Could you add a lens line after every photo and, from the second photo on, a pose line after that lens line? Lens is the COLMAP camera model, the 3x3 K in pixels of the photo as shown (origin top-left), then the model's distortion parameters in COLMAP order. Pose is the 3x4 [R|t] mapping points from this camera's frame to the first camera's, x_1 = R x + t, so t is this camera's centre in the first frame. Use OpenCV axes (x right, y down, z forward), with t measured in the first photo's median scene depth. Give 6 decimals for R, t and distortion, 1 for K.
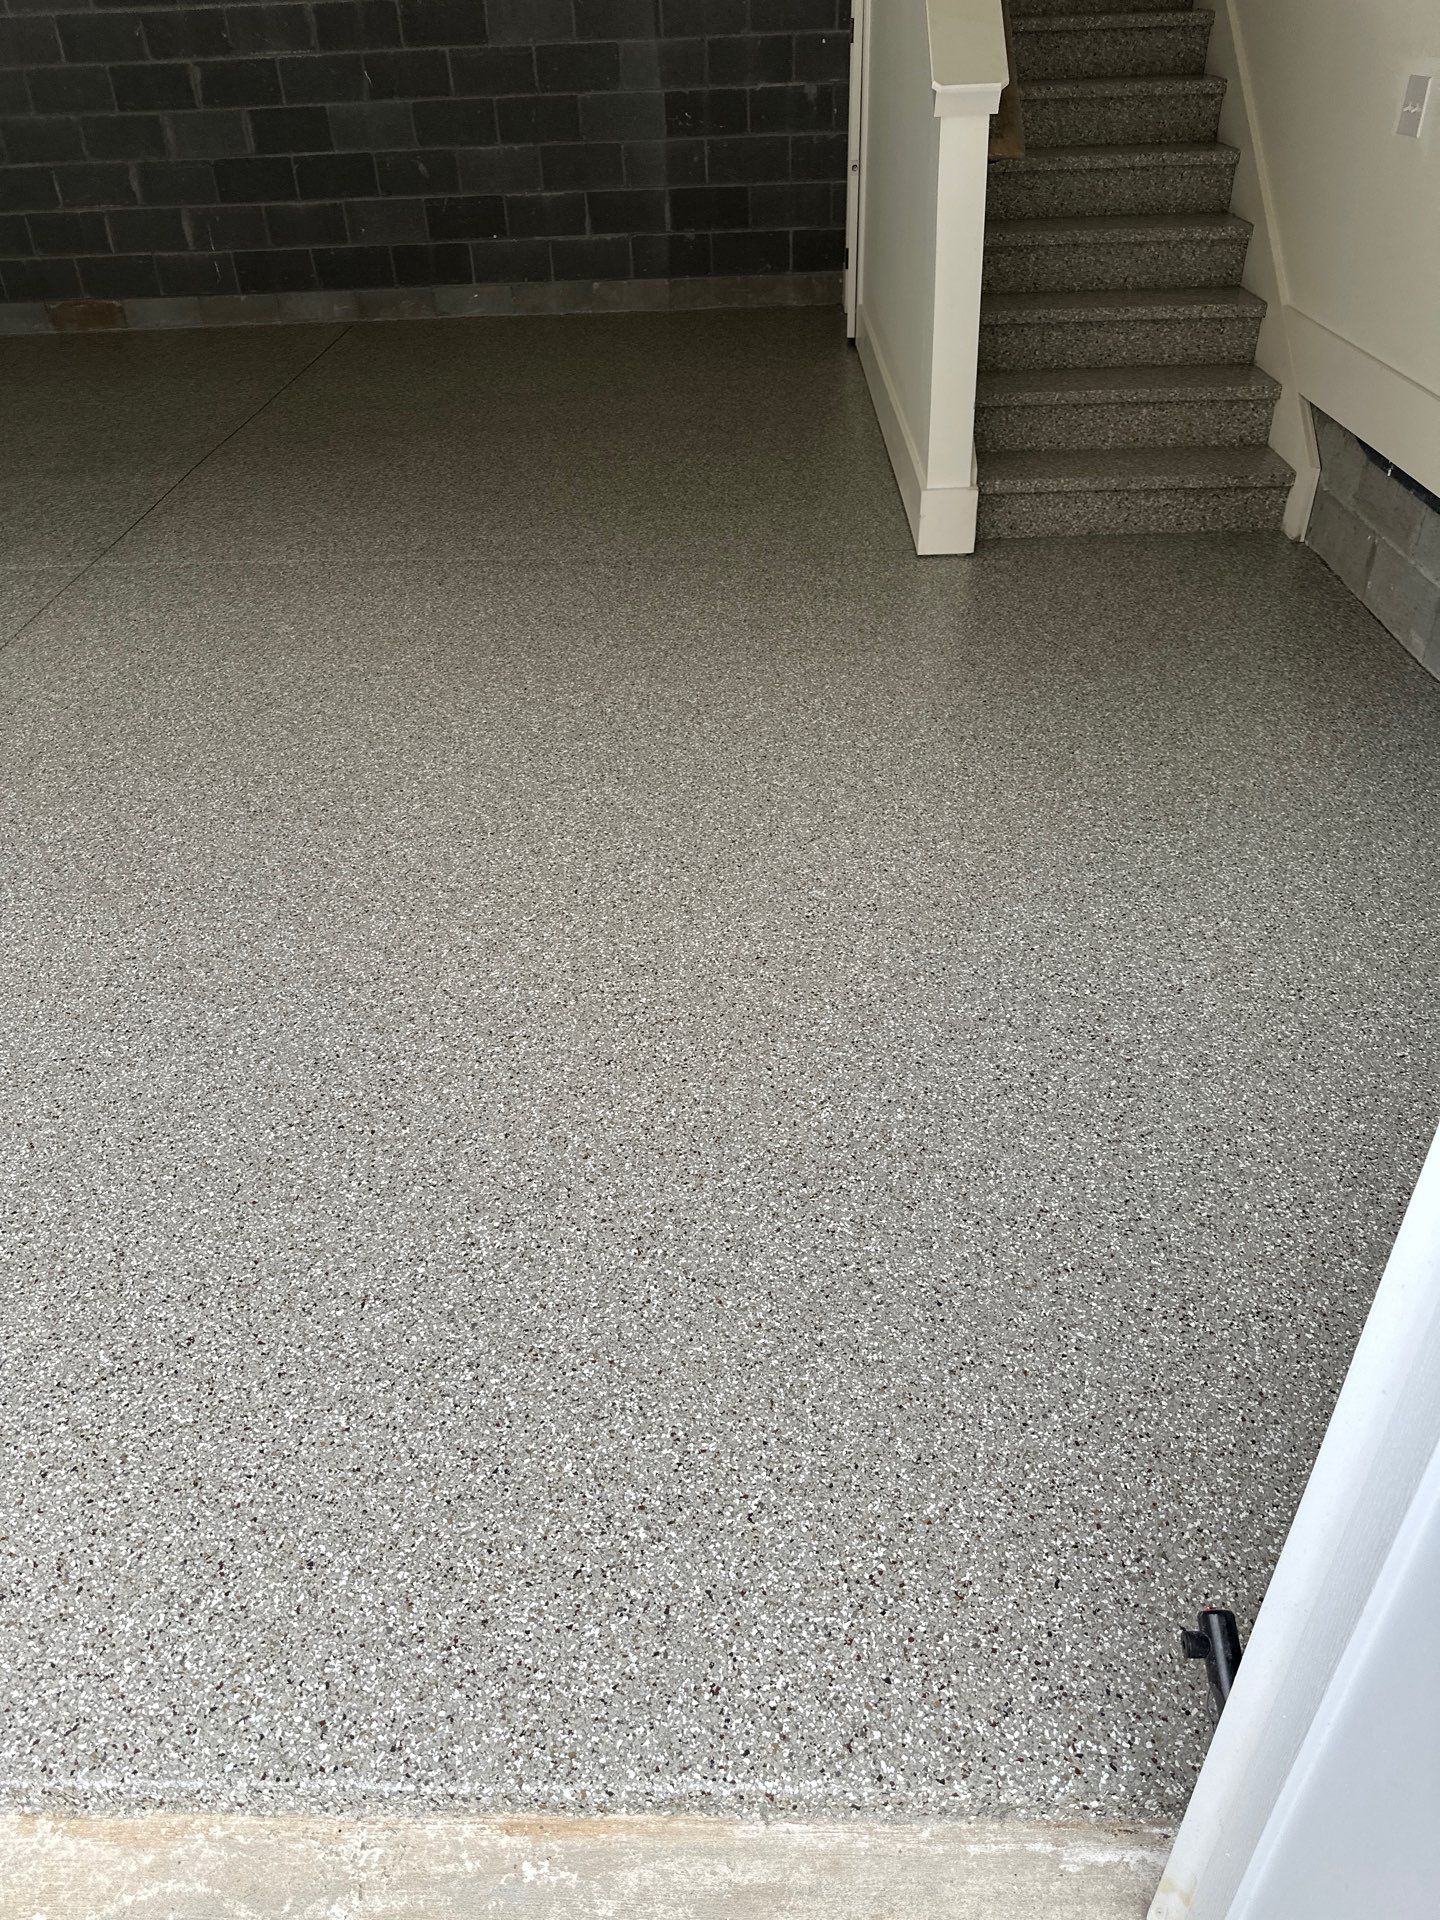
lens RADIAL K [[1341.6, 0, 716.3], [0, 1341.6, 930.6], [0, 0, 1]] dist [0.035783, -0.038176]
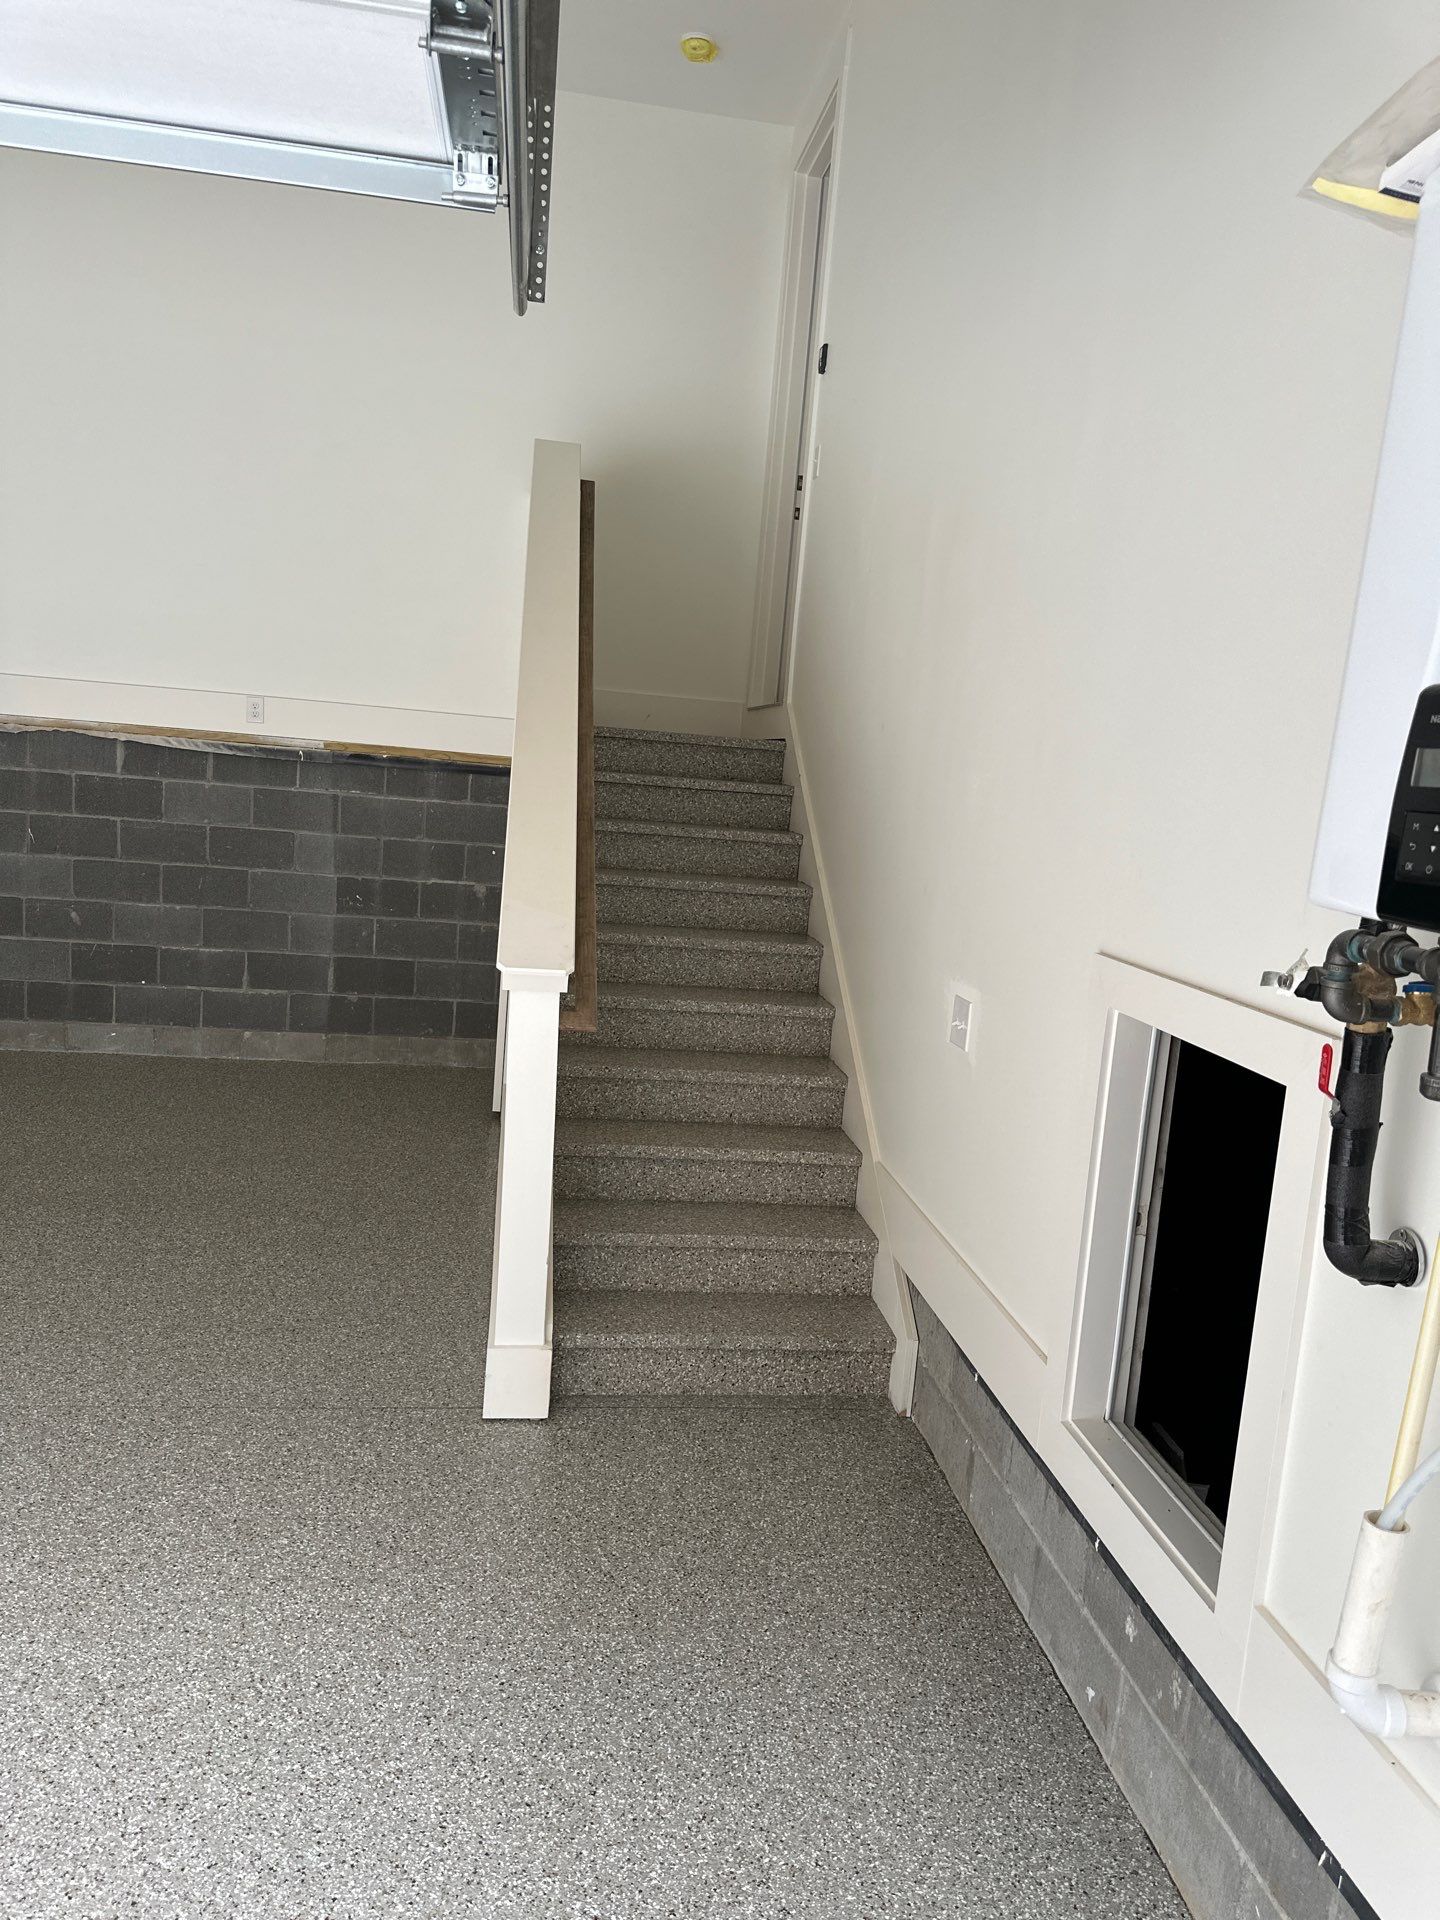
lens RADIAL K [[1320.7, 0, 720.0], [0, 1320.7, 960.0], [0, 0, 1]] dist [0.147959, -0.236507]
pose [[0.980097, 0.088995, 0.177452, 0.113592], [-0.000655, 0.895329, -0.445406, -0.151400], [-0.198516, 0.436425, 0.877567, 0.088339]]
